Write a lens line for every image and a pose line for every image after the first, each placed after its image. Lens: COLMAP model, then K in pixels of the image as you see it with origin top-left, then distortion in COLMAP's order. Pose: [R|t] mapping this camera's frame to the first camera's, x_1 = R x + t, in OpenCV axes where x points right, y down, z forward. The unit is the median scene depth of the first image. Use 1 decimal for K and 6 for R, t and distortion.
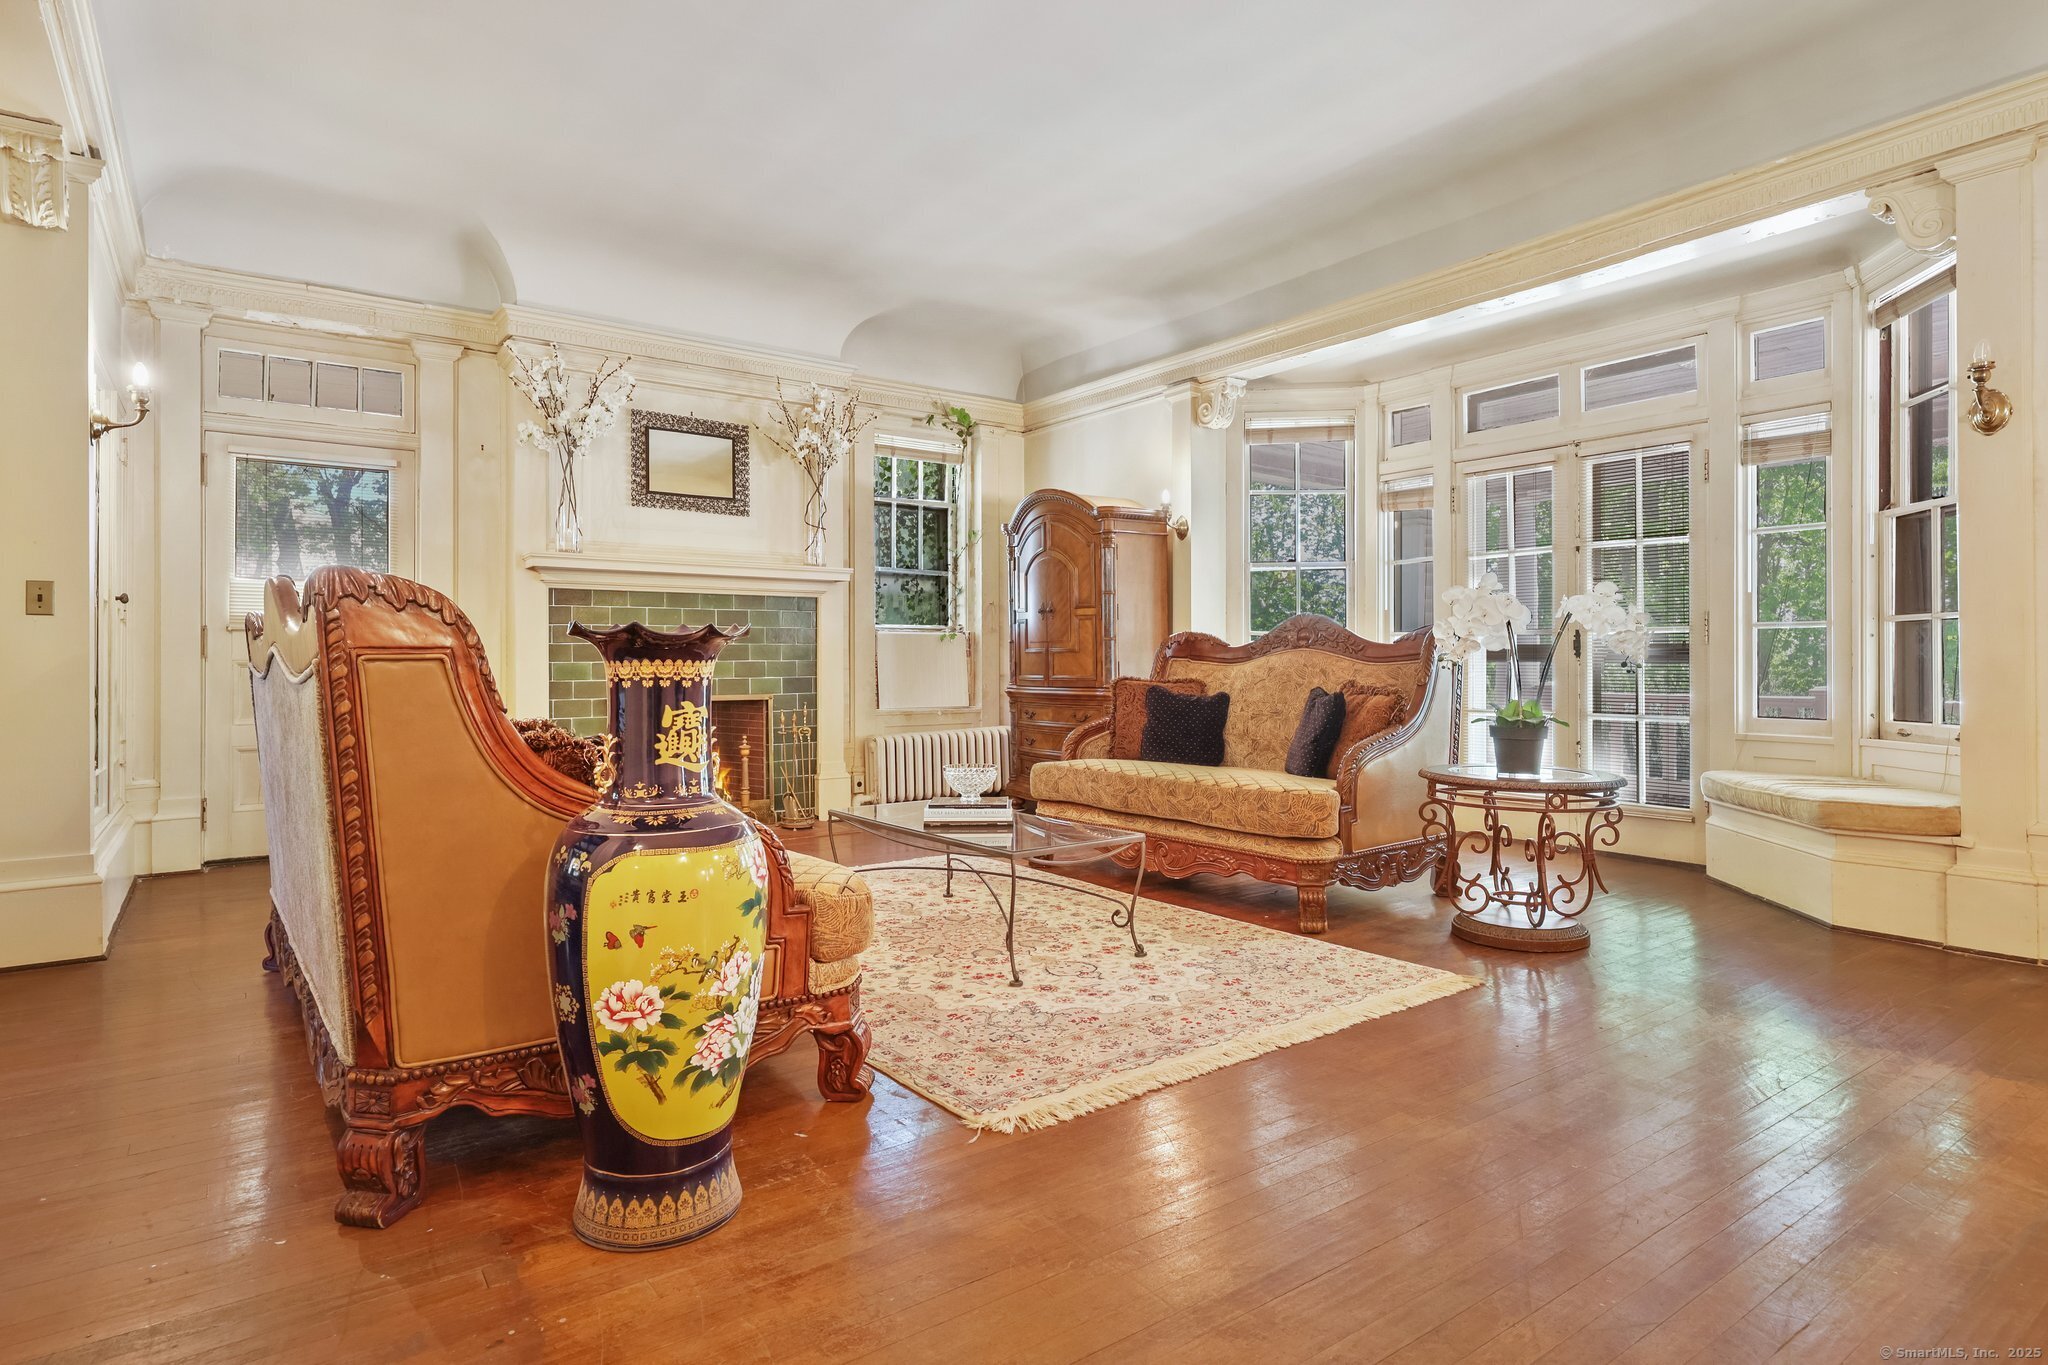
lens RADIAL K [[1091.0, 0, 1024.2], [0, 1091.0, 667.6], [0, 0, 1]] dist [0.000629, 0.000050]
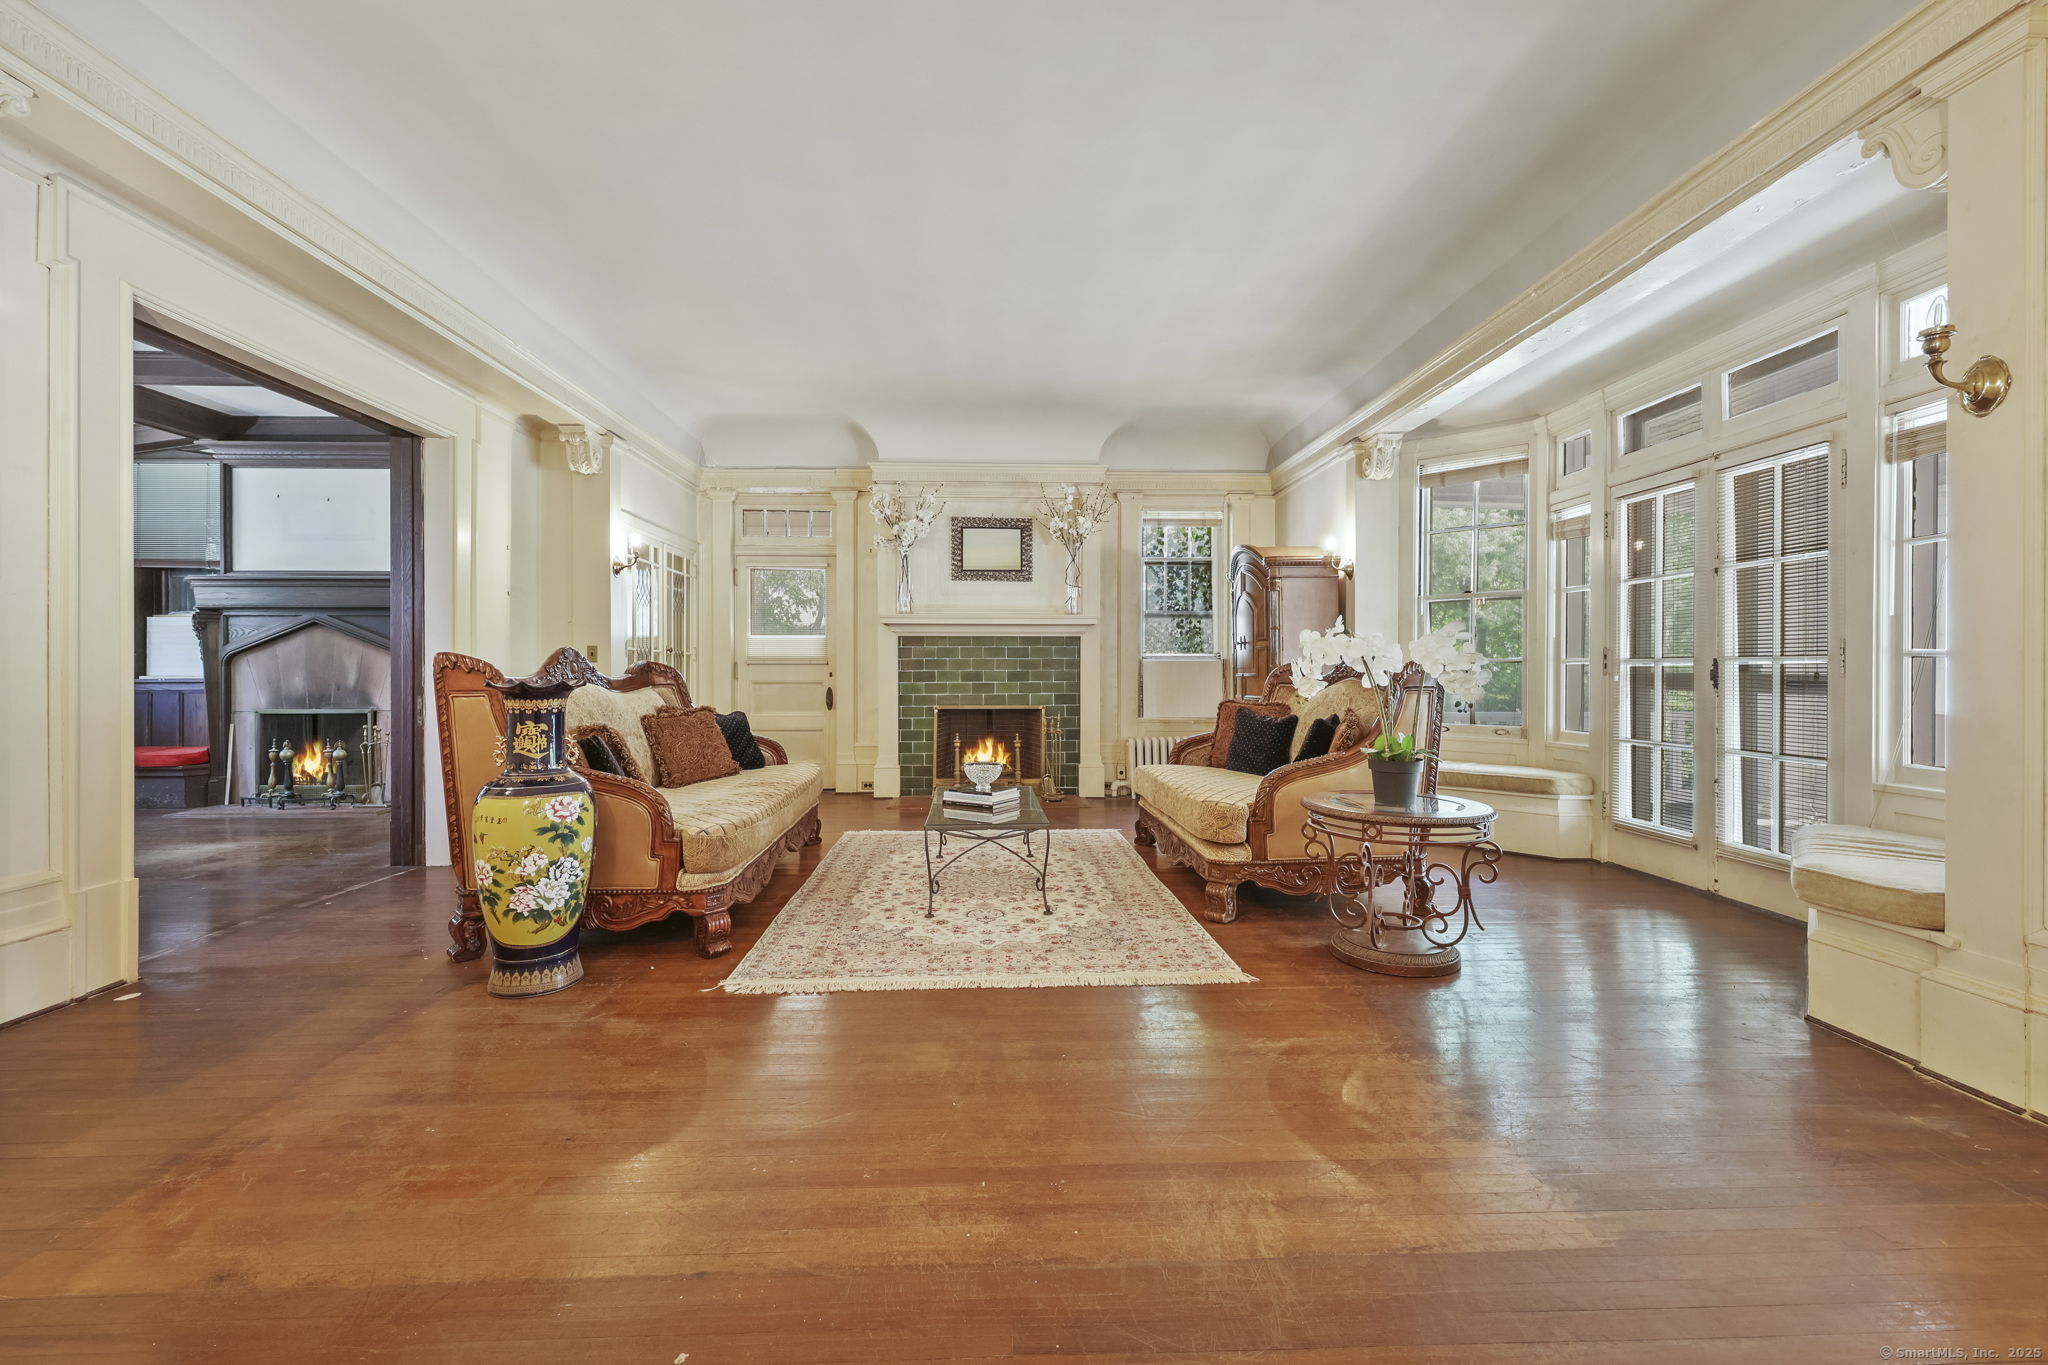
lens RADIAL K [[837.0, 0, 1022.9], [0, 837.0, 686.4], [0, 0, 1]] dist [0.001408, -0.000223]
pose [[0.832865, 0.011297, -0.553361, 0.521984], [-0.004335, 0.999894, 0.013889, -0.022999], [0.553459, -0.009169, 0.832826, 0.107439]]
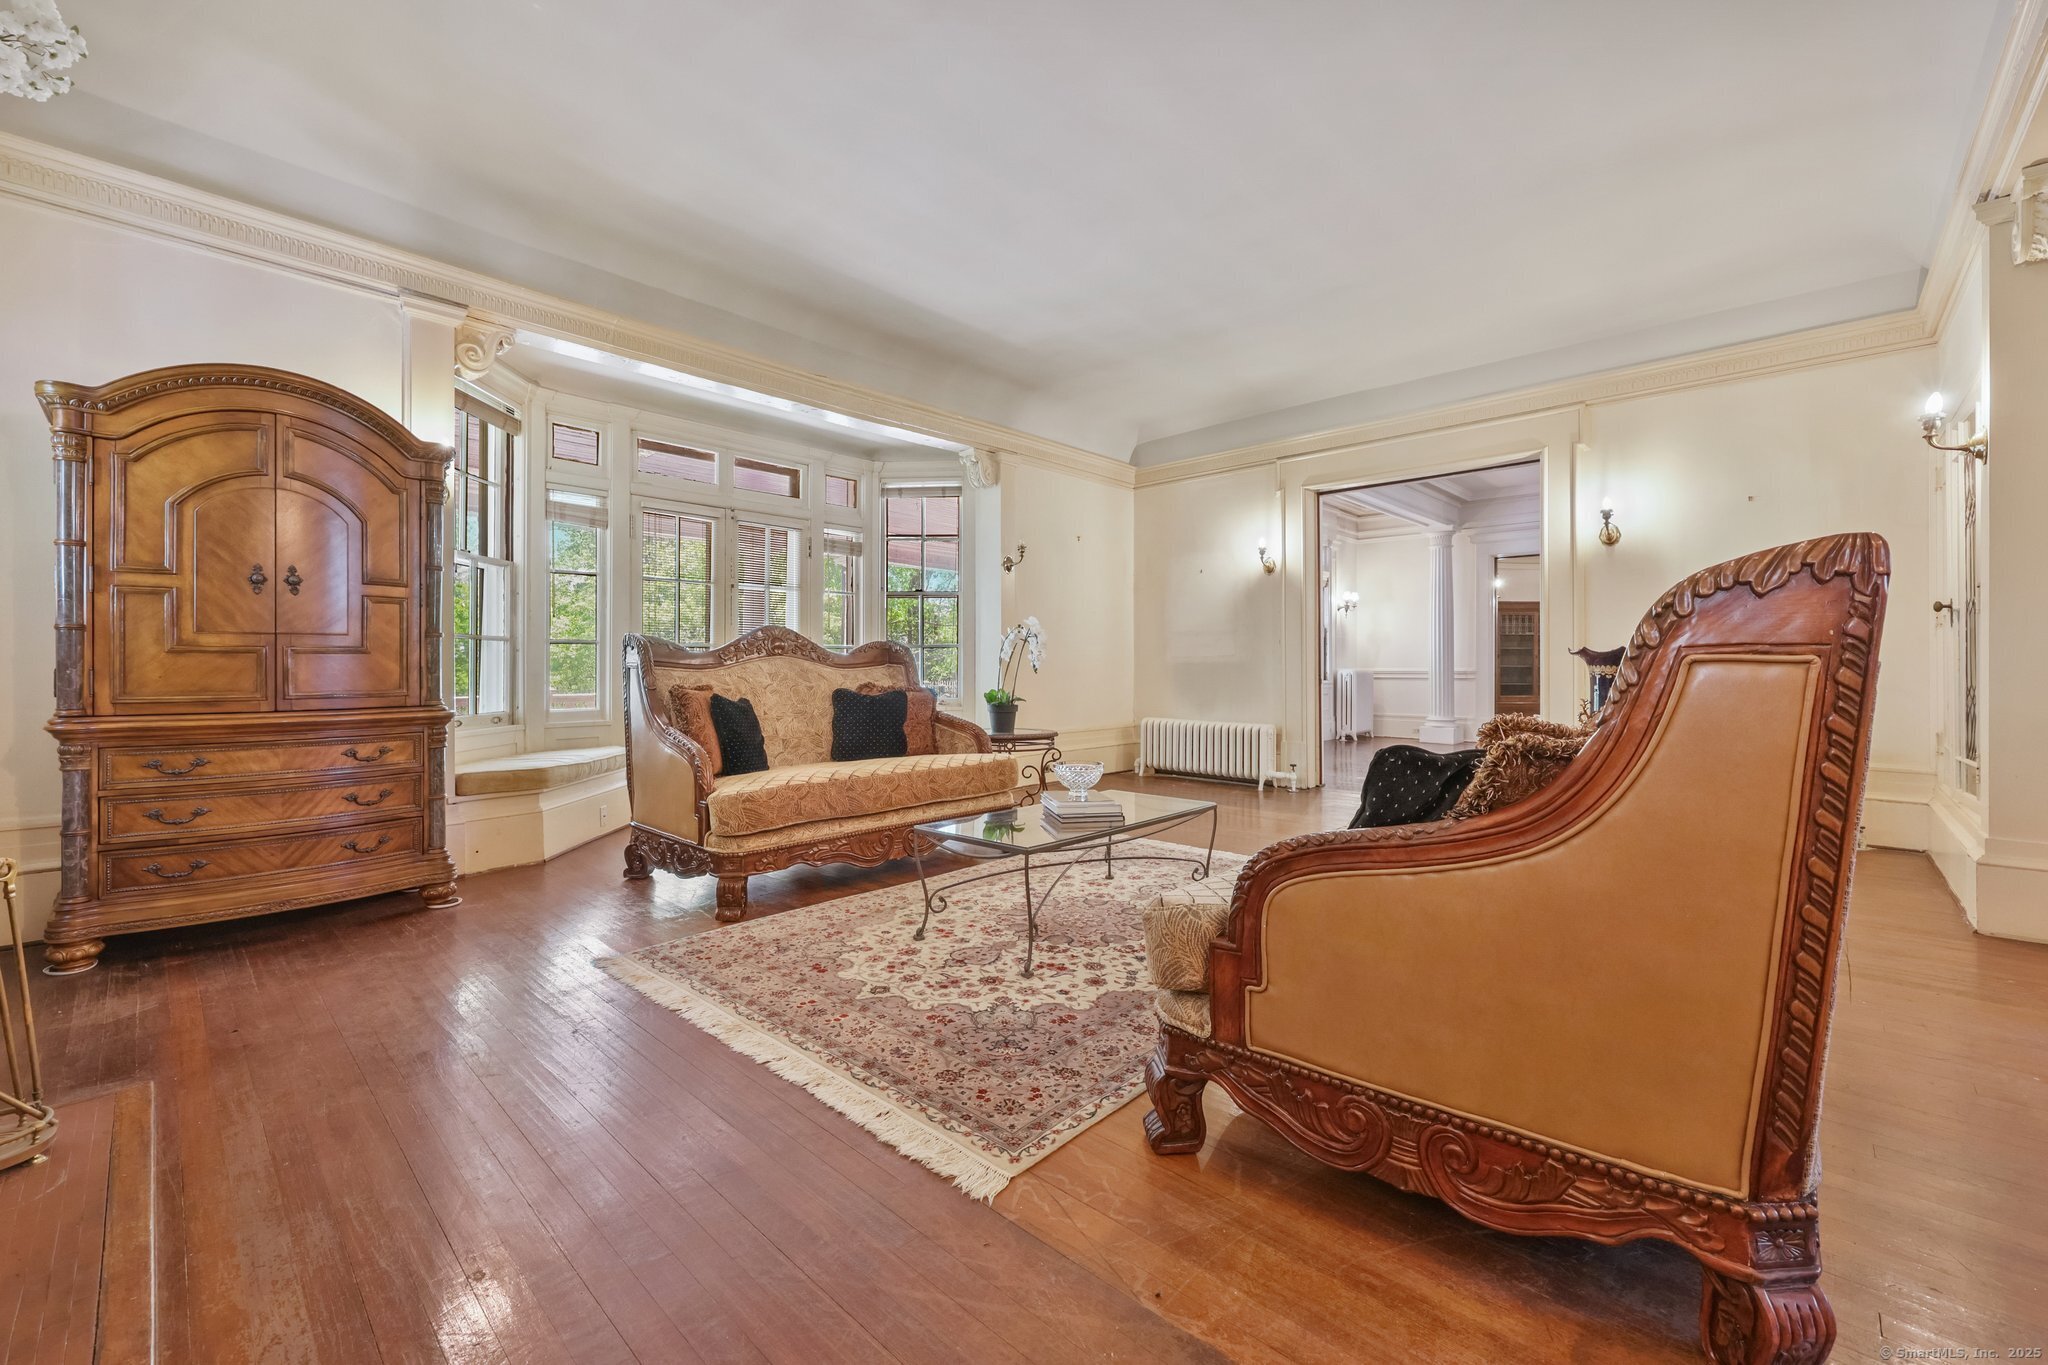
lens RADIAL K [[836.4, 0, 1015.0], [0, 836.4, 669.7], [0, 0, 1]] dist [0.013418, -0.000020]
pose [[0.173937, 0.007550, -0.984728, 0.656240], [0.003339, 0.999960, 0.008256, -0.005370], [0.984751, -0.004724, 0.173905, 0.699533]]
